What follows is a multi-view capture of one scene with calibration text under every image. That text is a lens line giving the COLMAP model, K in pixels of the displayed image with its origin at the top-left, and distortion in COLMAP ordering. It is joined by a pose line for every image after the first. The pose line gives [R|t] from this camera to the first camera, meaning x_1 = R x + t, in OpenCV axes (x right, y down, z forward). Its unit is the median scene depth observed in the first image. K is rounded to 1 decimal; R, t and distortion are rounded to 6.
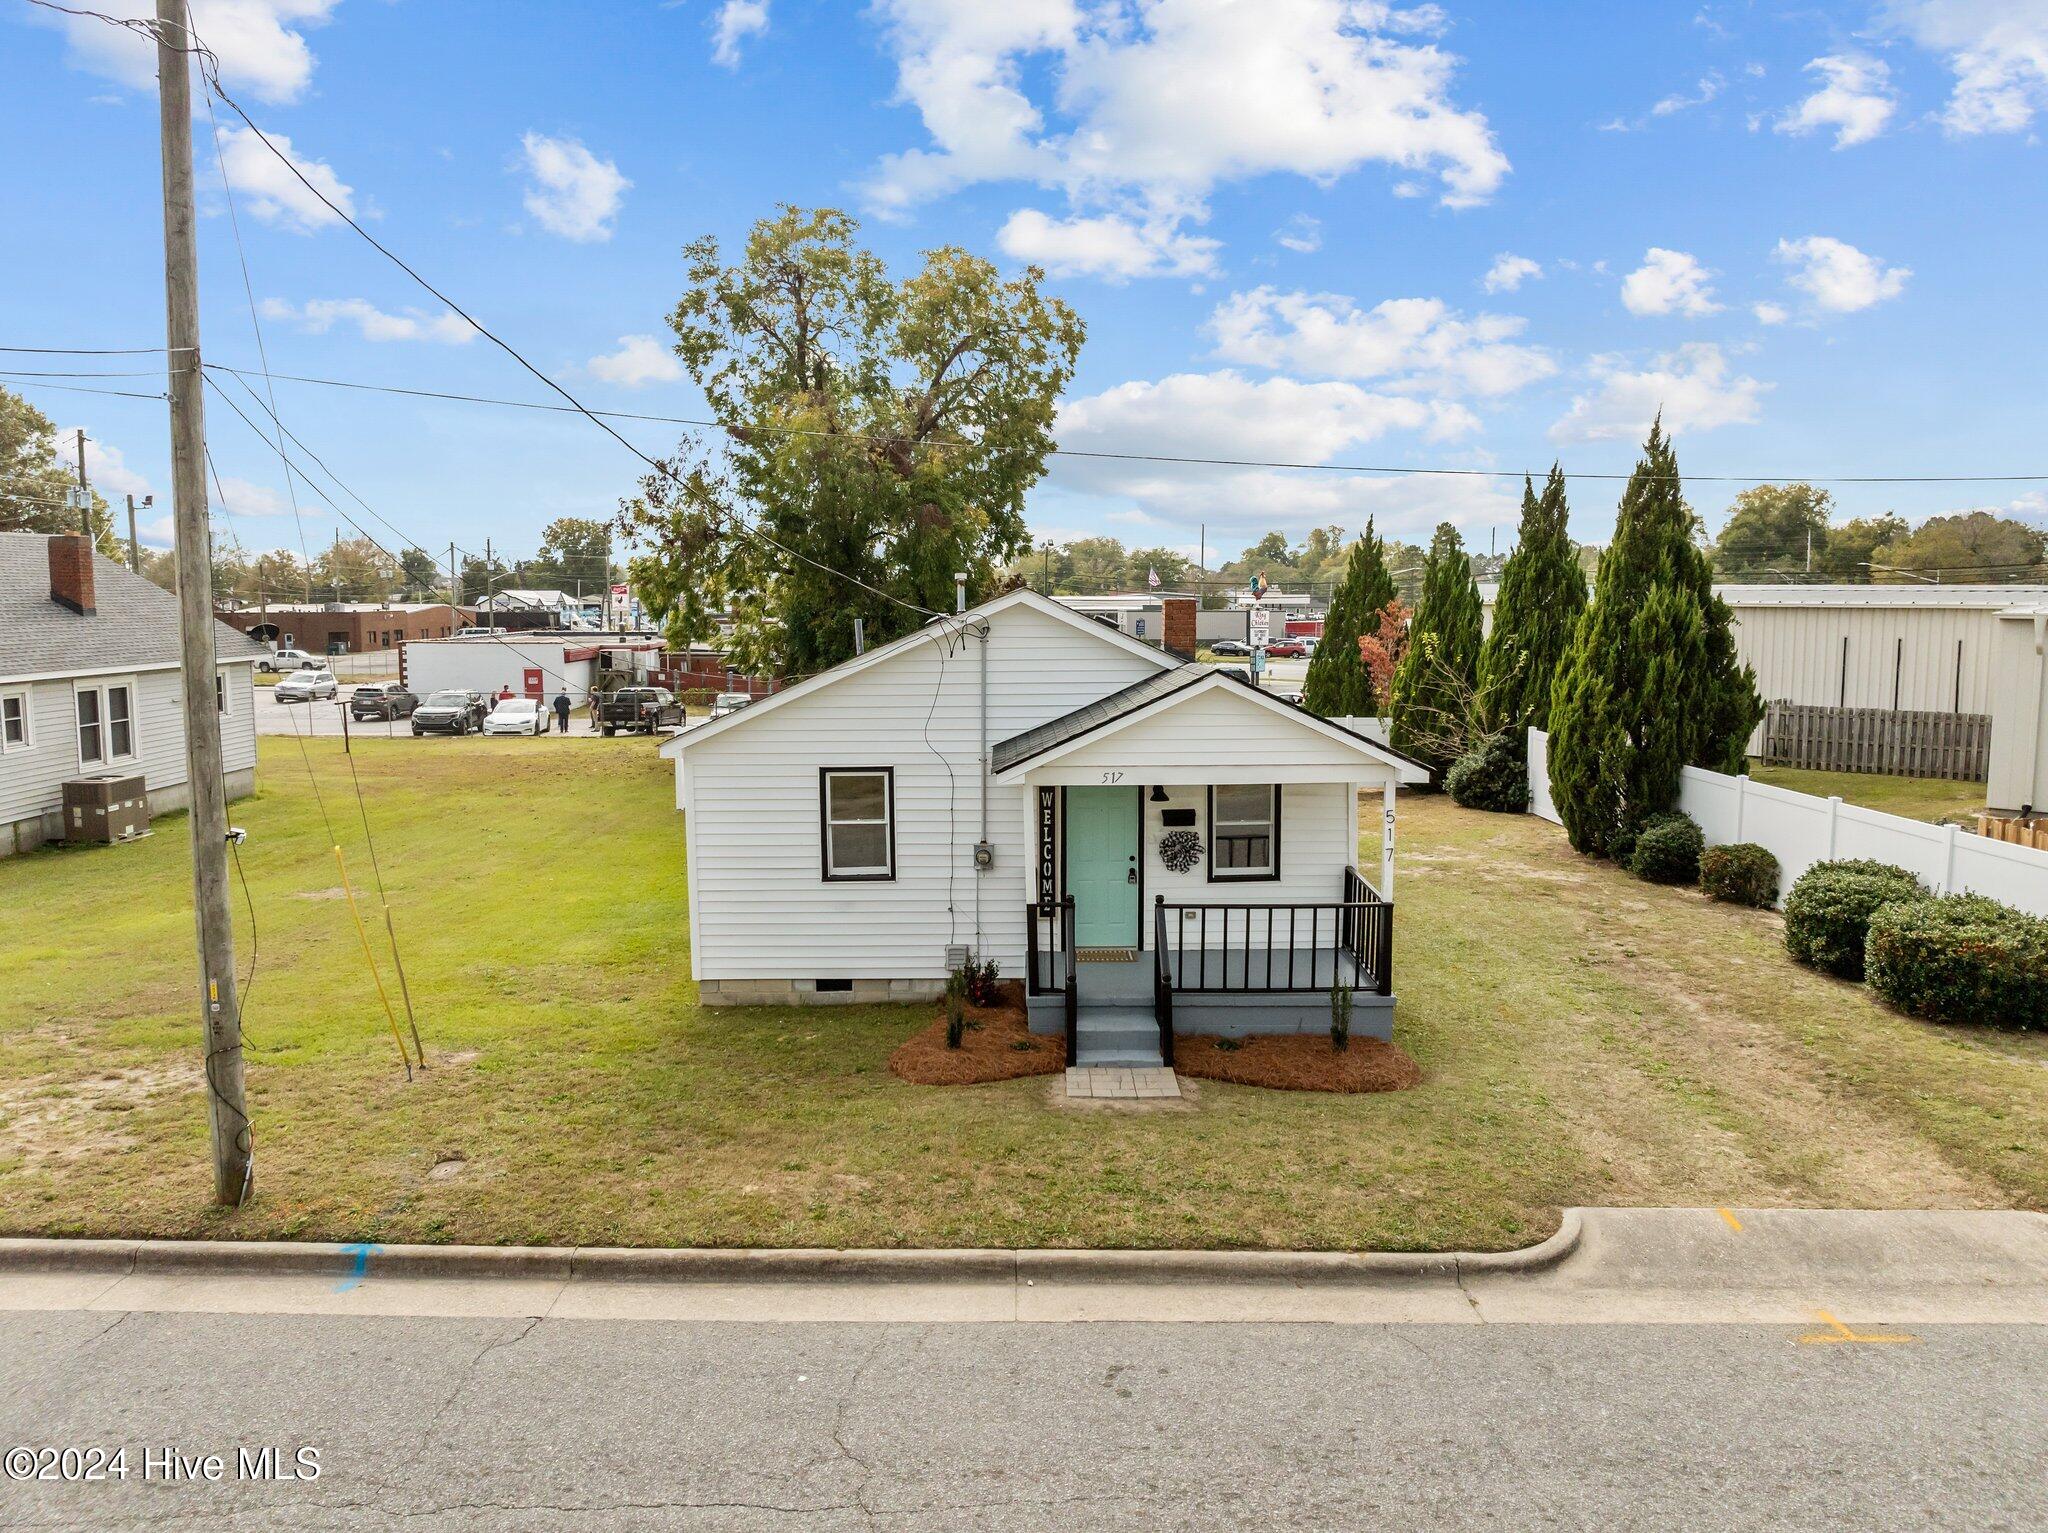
lens RADIAL K [[1449.2, 0, 1024.0], [0, 1449.2, 766.5], [0, 0, 1]] dist [-0.079510, 0.056413]
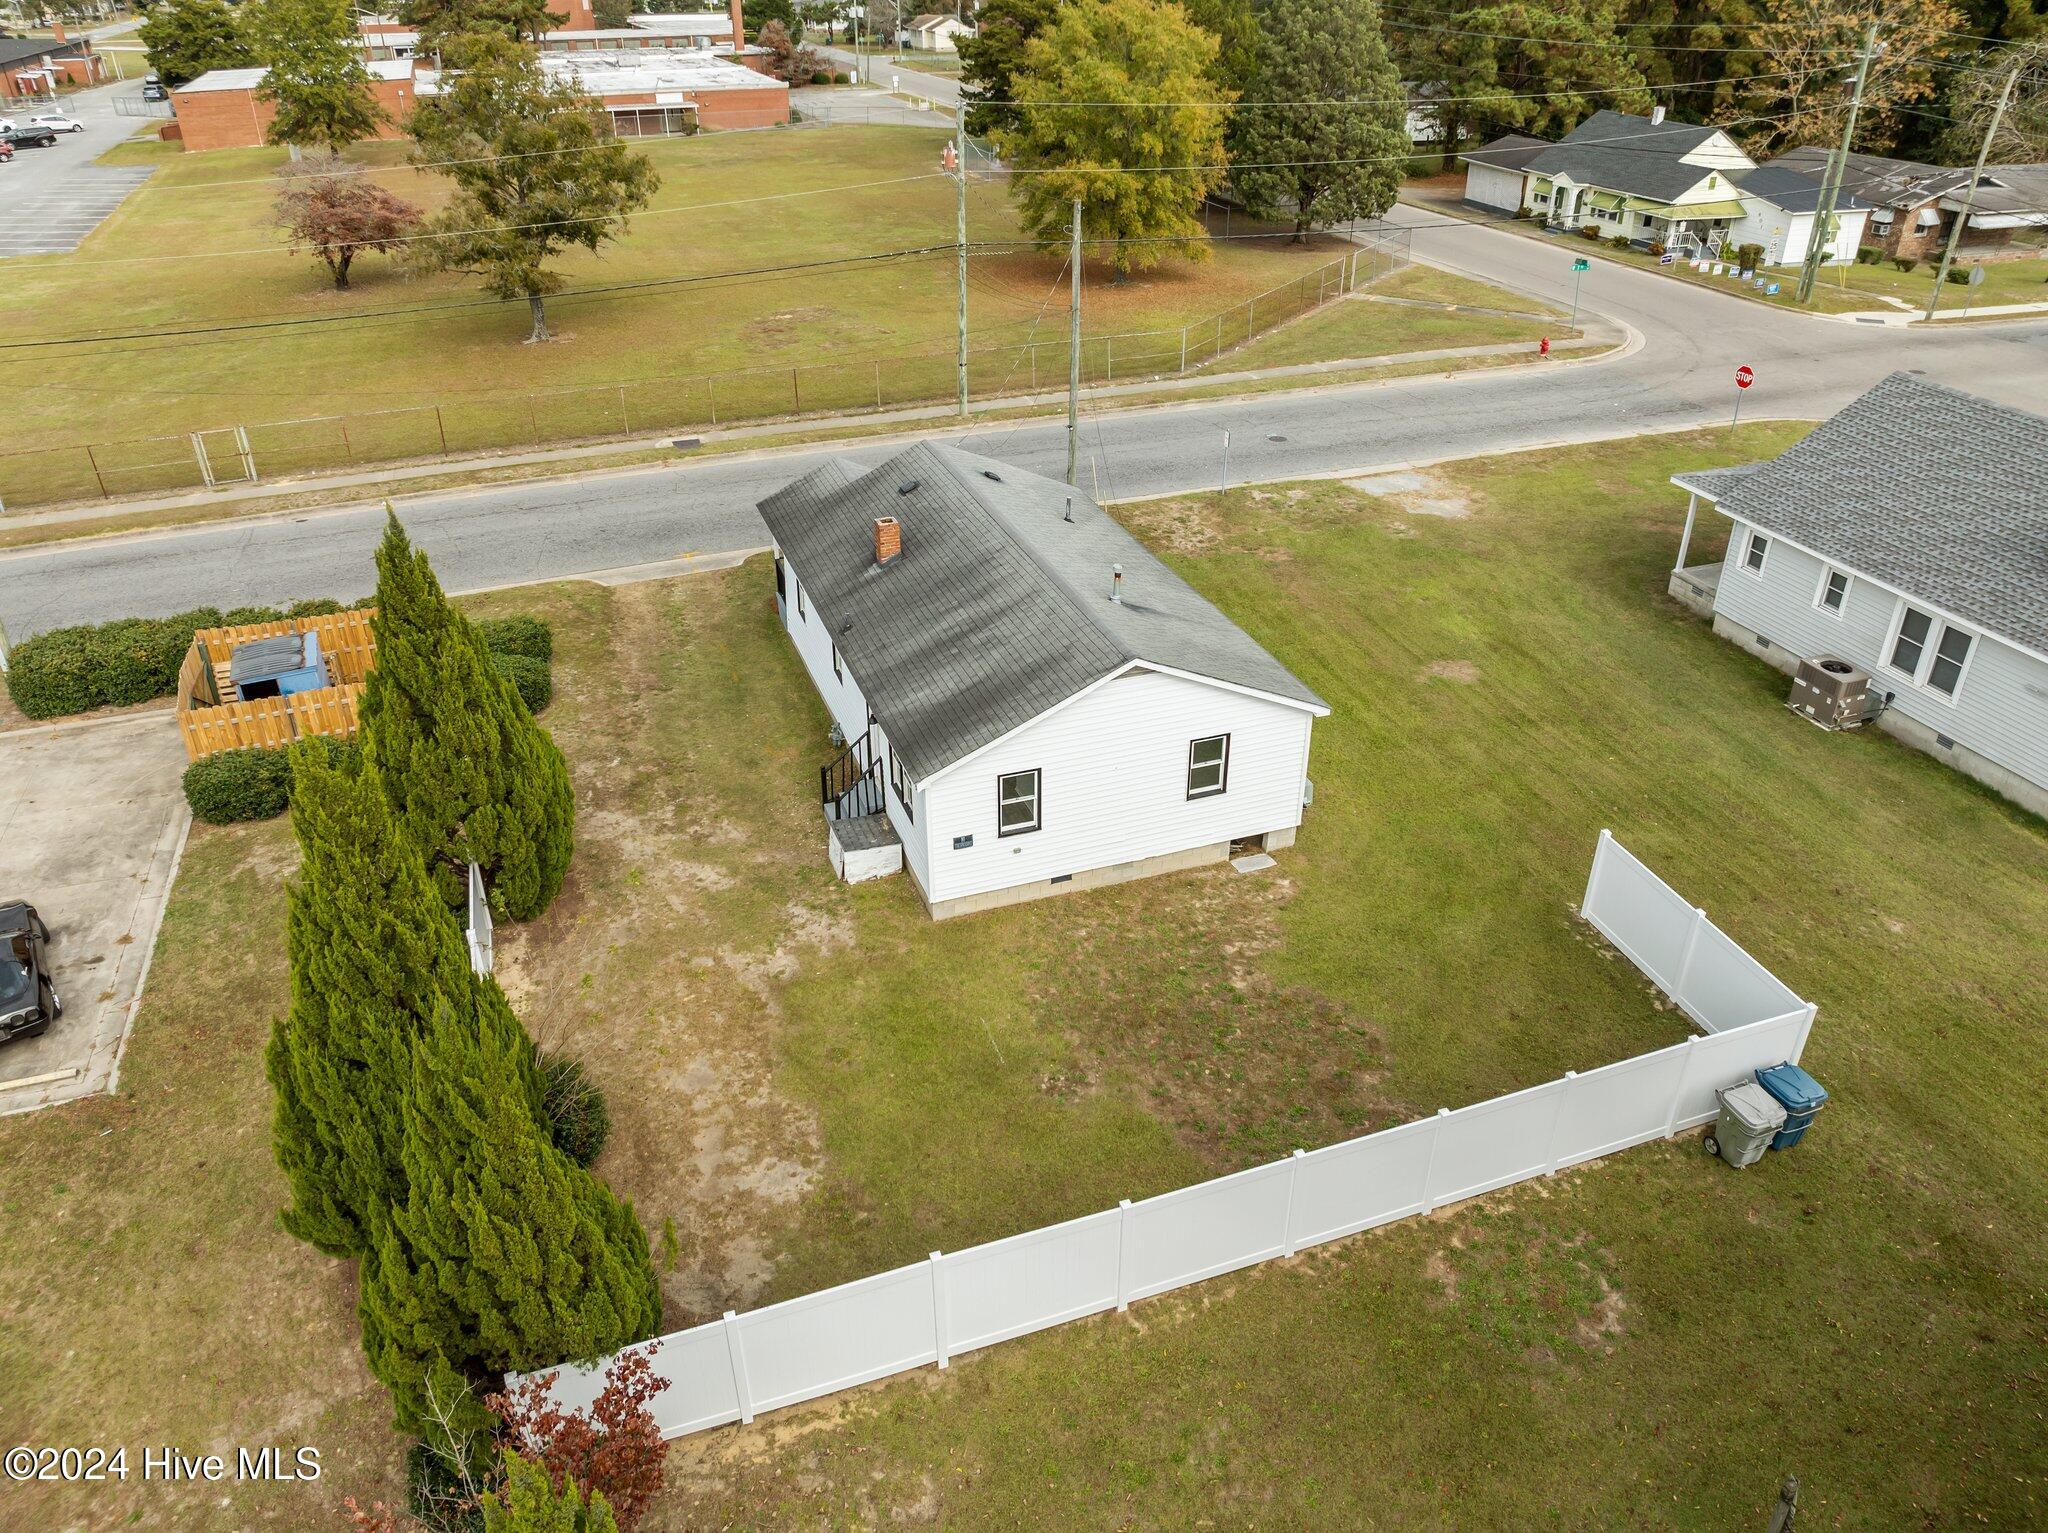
lens RADIAL K [[1434.5, 0, 1024.0], [0, 1434.5, 766.5], [0, 0, 1]] dist [-0.052281, 0.003016]
pose [[-0.946643, 0.166022, -0.276231, 0.534368], [-0.033555, 0.801675, 0.596817, -1.016435], [0.320532, 0.574242, -0.753329, 2.919044]]
